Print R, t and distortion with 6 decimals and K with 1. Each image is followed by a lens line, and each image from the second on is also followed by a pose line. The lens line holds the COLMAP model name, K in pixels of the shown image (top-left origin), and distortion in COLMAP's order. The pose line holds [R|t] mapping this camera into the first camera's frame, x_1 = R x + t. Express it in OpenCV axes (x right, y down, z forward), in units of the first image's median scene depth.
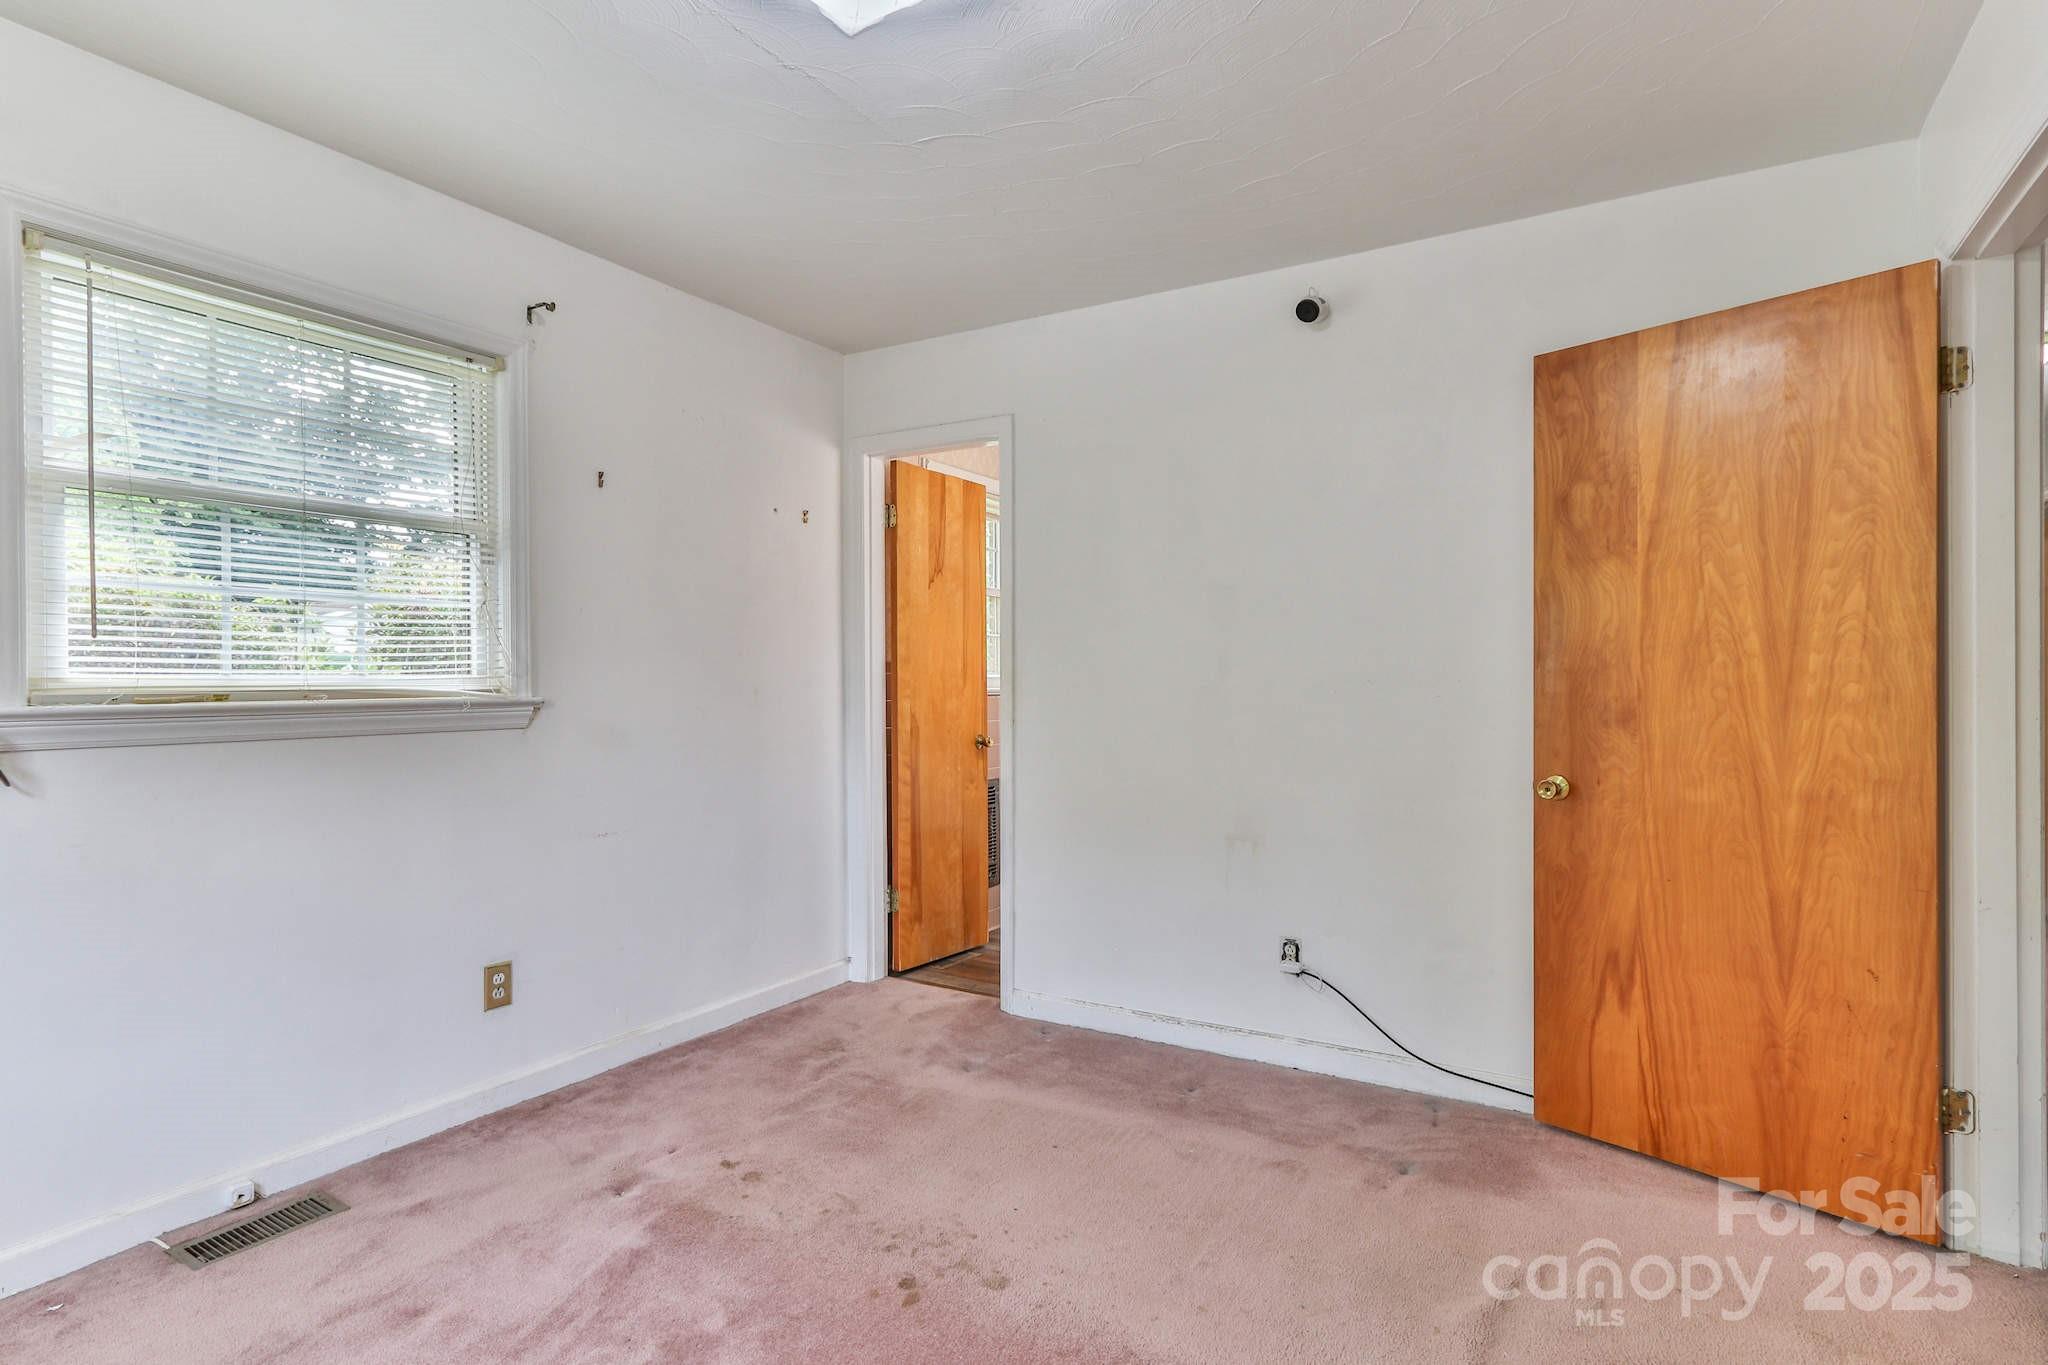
lens RADIAL K [[1050.6, 0, 981.1], [0, 1050.6, 686.5], [0, 0, 1]] dist [-0.009011, 0.008540]
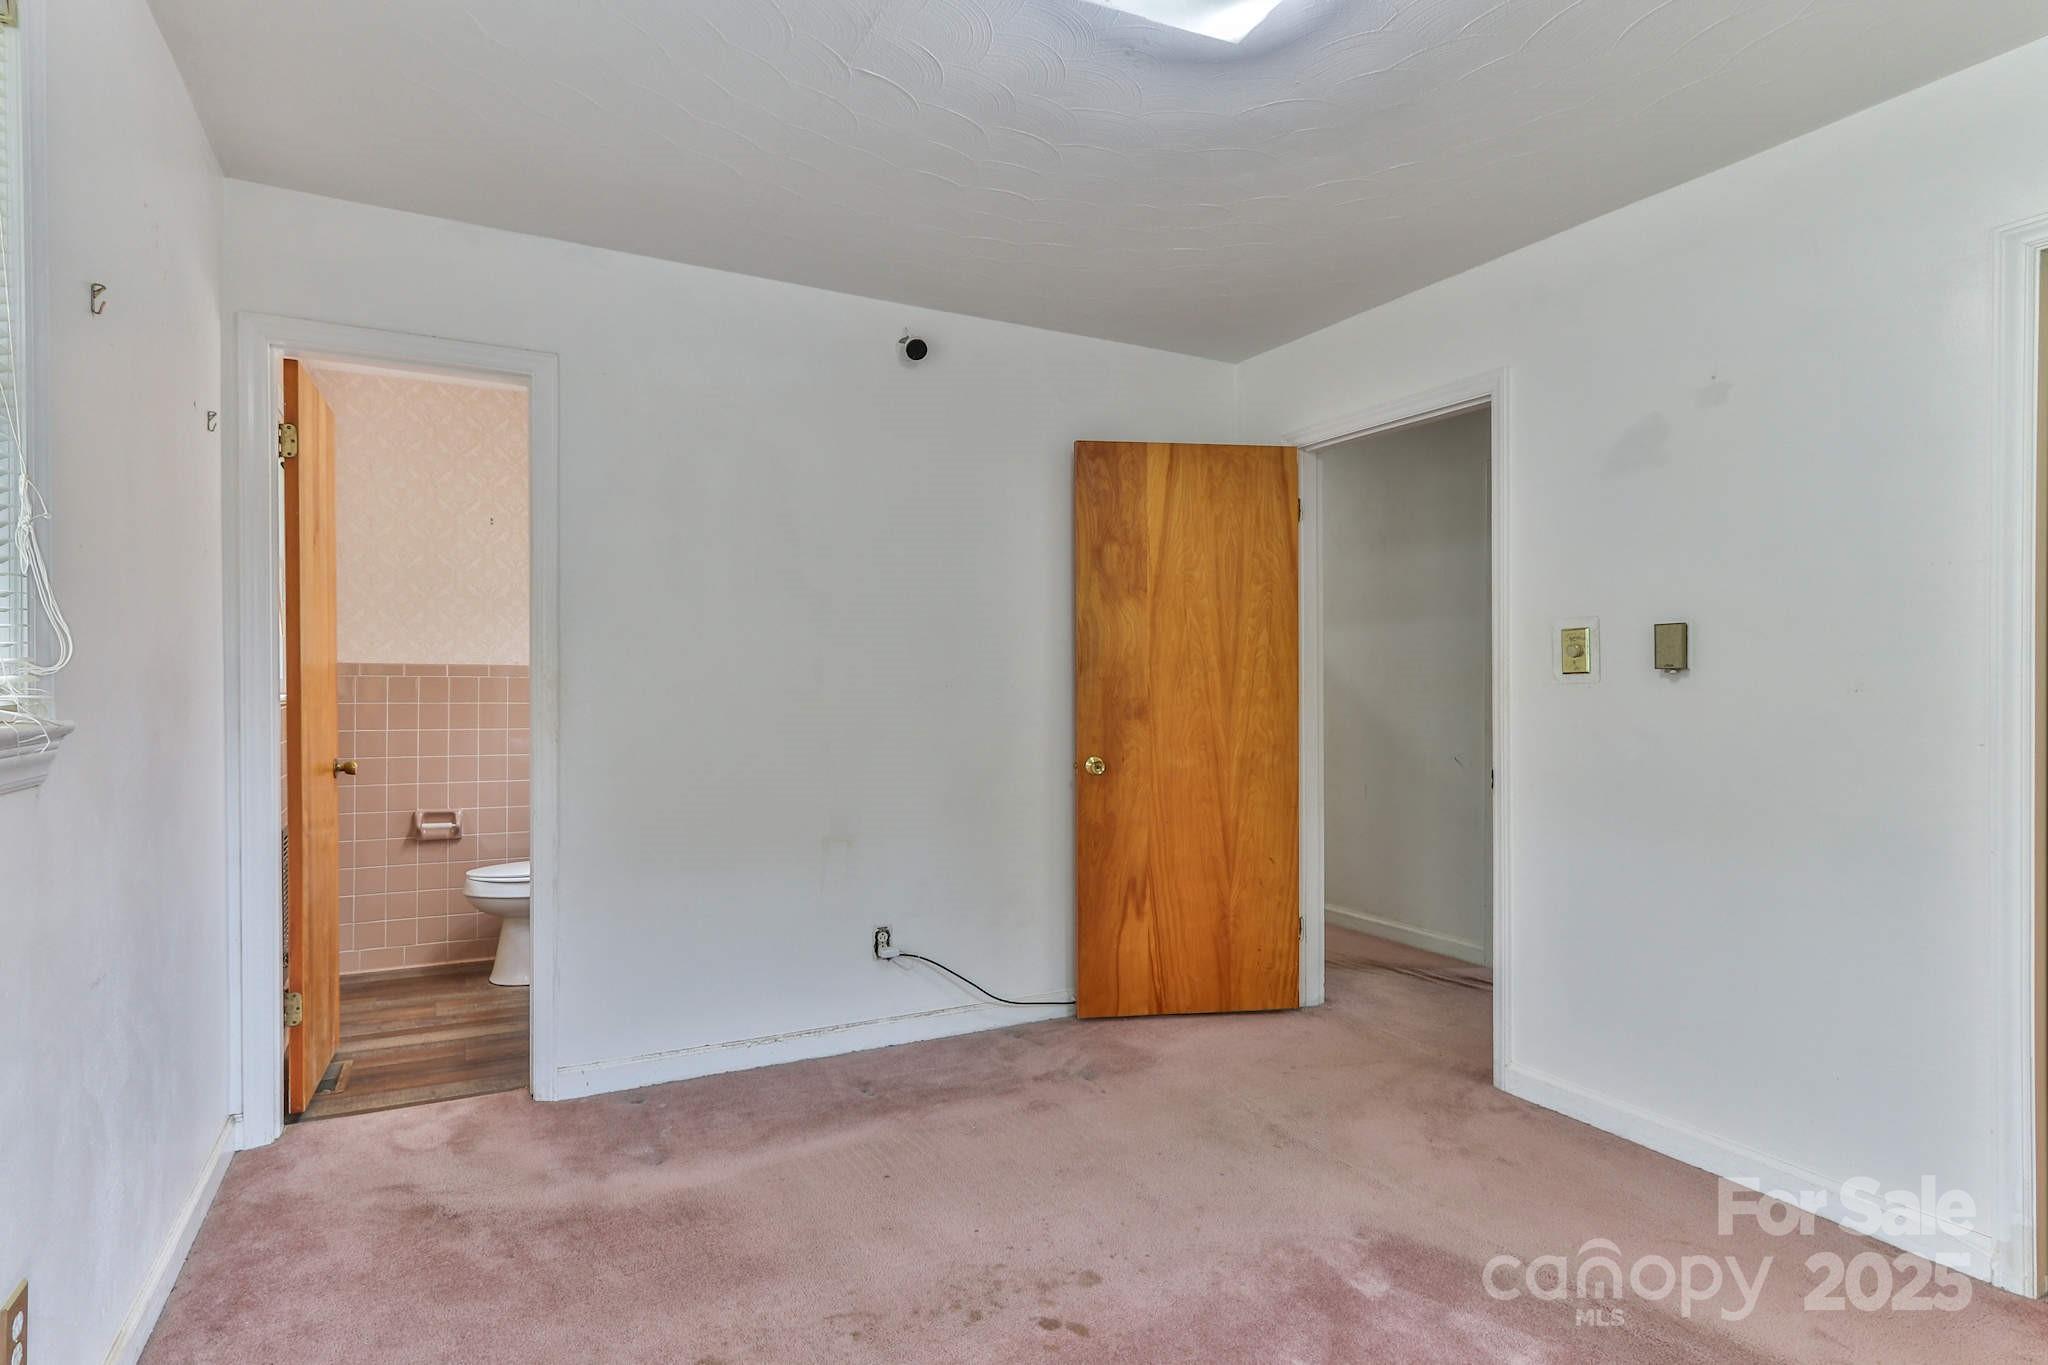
lens RADIAL K [[1050.6, 0, 1018.2], [0, 1050.6, 682.9], [0, 0, 1]] dist [-0.009011, 0.008540]
pose [[0.513879, 0.002766, 0.857858, -0.690754], [0.002433, 0.999986, -0.004682, -0.003604], [-0.857859, 0.004493, 0.513865, 0.411341]]
